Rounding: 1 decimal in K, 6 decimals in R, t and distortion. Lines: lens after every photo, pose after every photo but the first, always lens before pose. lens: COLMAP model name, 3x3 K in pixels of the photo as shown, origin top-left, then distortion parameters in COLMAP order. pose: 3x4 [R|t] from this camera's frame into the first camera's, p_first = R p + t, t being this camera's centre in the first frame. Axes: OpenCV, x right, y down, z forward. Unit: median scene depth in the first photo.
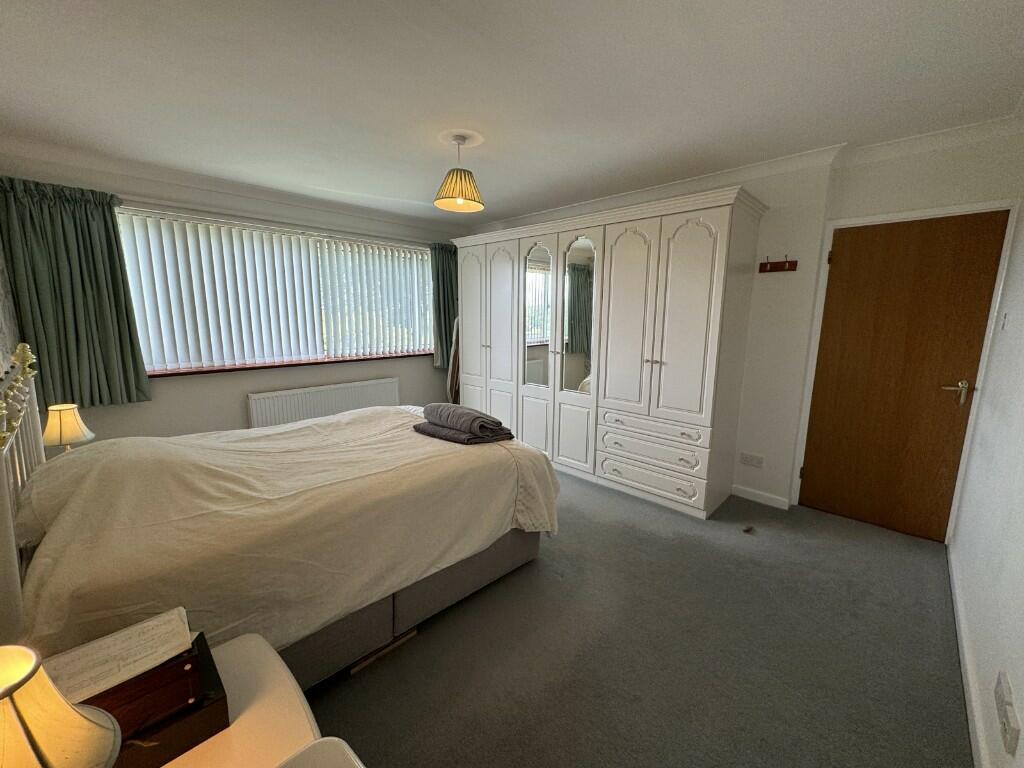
lens RADIAL K [[407.5, 0, 512.0], [0, 407.5, 384.0], [0, 0, 1]] dist [-0.010127, 0.000019]
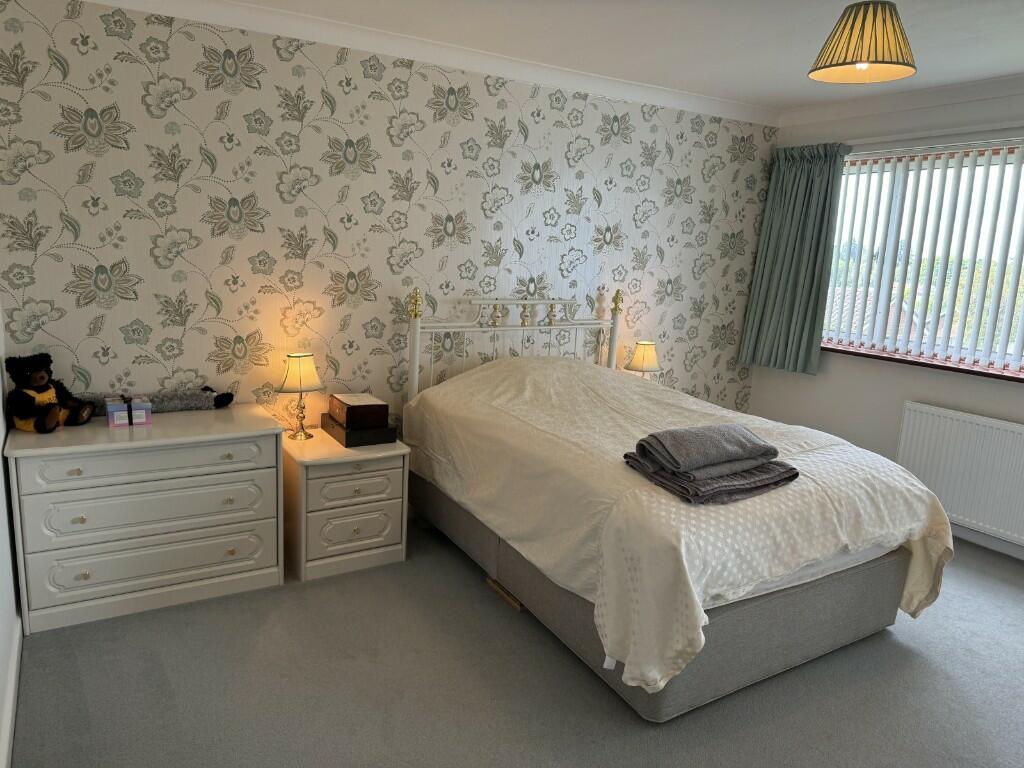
lens RADIAL K [[712.3, 0, 512.0], [0, 712.3, 384.0], [0, 0, 1]] dist [0.070104, -0.002463]
pose [[-0.277661, 0.149361, -0.948997, 0.939237], [-0.193600, 0.958873, 0.207560, -0.169618], [0.940969, 0.241357, -0.237325, 0.926603]]
